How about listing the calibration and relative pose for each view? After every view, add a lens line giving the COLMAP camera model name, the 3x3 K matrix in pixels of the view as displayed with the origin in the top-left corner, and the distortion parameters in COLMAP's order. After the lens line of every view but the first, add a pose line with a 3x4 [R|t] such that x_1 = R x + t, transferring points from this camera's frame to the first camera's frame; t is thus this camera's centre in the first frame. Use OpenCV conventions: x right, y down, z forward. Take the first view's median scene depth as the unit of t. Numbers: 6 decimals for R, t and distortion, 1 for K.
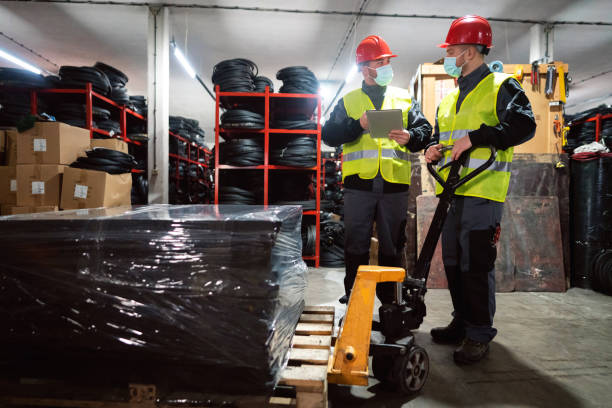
lens RADIAL K [[414.9, 0, 302.5], [0, 414.9, 201.0], [0, 0, 1]] dist [-0.003577, 0.004163]
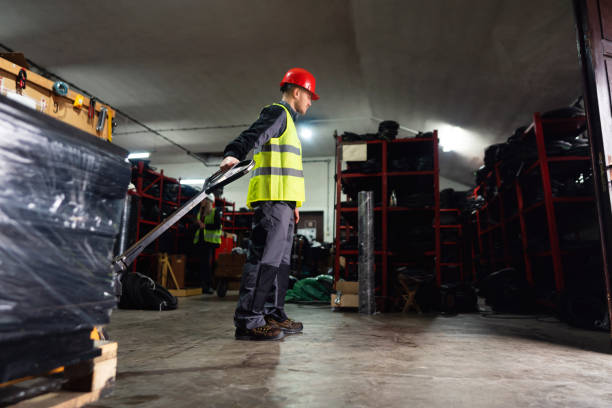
lens RADIAL K [[414.9, 0, 308.4], [0, 414.9, 202.9], [0, 0, 1]] dist [-0.003577, 0.004163]
pose [[0.281067, 0.151035, 0.947729, -0.263554], [0.010557, 0.986992, -0.160423, 0.112737], [-0.959630, 0.055095, 0.275817, 0.174415]]
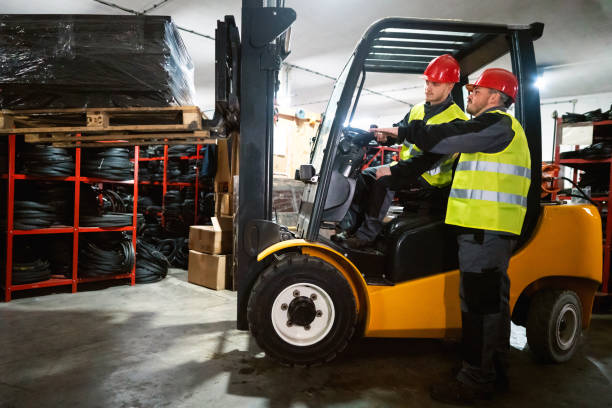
lens RADIAL K [[437.8, 0, 303.1], [0, 437.8, 199.7], [0, 0, 1]] dist [0.003227, -0.001491]
pose [[0.736890, 0.002645, 0.676008, -0.442795], [-0.014418, 0.999826, 0.011805, -0.068254], [-0.675859, -0.018445, 0.736800, -0.010541]]
